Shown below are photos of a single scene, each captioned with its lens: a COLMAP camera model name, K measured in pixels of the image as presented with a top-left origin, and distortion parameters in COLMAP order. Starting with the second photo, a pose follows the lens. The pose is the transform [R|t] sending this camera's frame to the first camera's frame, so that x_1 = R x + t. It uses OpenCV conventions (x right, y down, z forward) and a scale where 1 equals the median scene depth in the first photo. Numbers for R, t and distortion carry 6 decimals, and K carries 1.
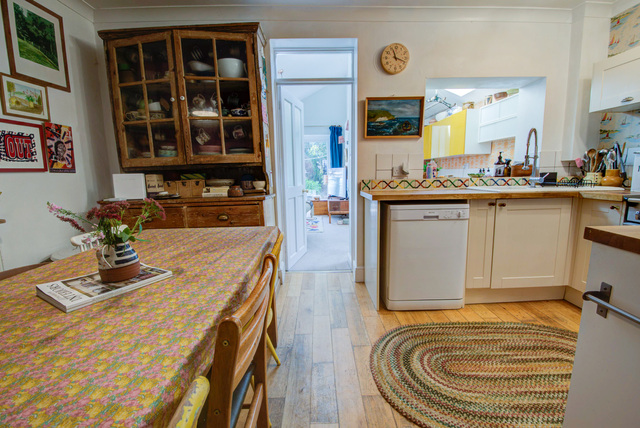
lens RADIAL K [[282.0, 0, 325.3], [0, 282.0, 217.3], [0, 0, 1]] dist [-0.013487, -0.005662]
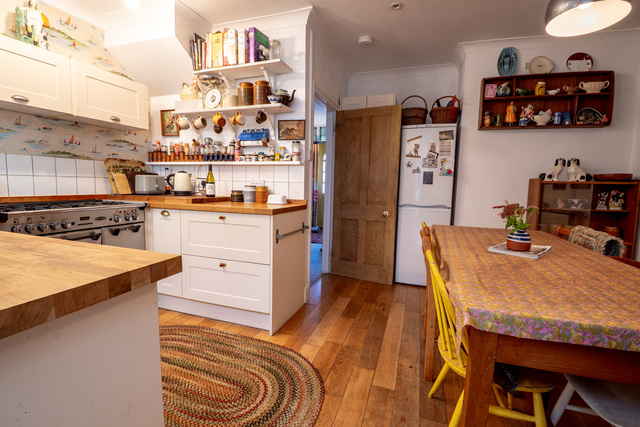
lens RADIAL K [[289.1, 0, 323.9], [0, 289.1, 214.8], [0, 0, 1]] dist [-0.013534, -0.007402]
pose [[-0.941702, -0.041332, 0.333901, -0.083501], [0.043628, 0.969045, 0.242999, -0.179842], [-0.333609, 0.243400, -0.910748, 1.147900]]
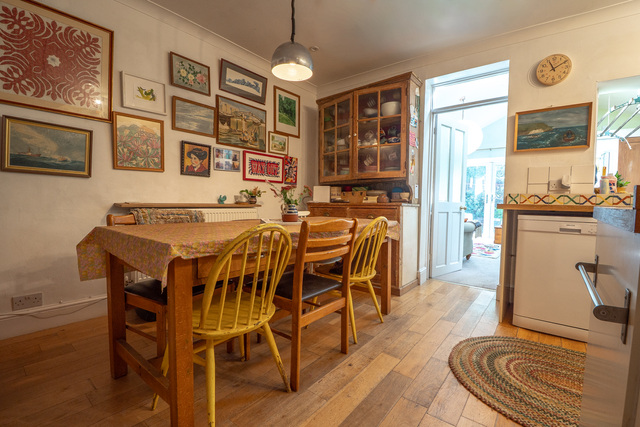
lens RADIAL K [[289.1, 0, 322.2], [0, 289.1, 215.7], [0, 0, 1]] dist [-0.013534, -0.007402]
pose [[0.769153, 0.058885, -0.636346, 0.325695], [-0.129145, 0.989524, -0.064532, 0.109759], [0.625879, 0.131816, 0.768700, -0.204575]]
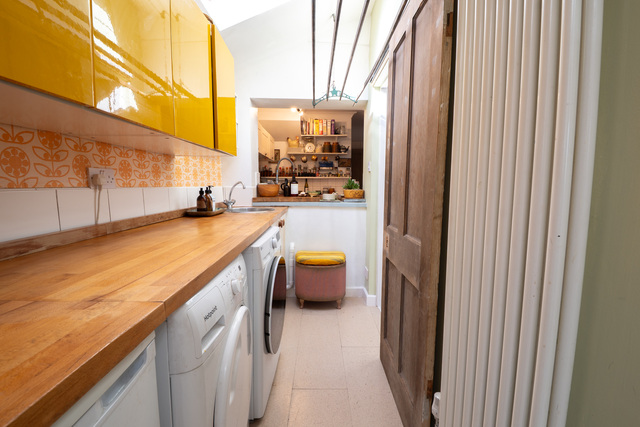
lens RADIAL K [[289.1, 0, 321.7], [0, 289.1, 214.4], [0, 0, 1]] dist [-0.013534, -0.007402]
pose [[-0.999810, 0.019307, 0.002496, 0.631156], [0.019308, 0.967062, 0.253808, -0.441440], [0.002486, 0.253808, -0.967251, 2.637600]]
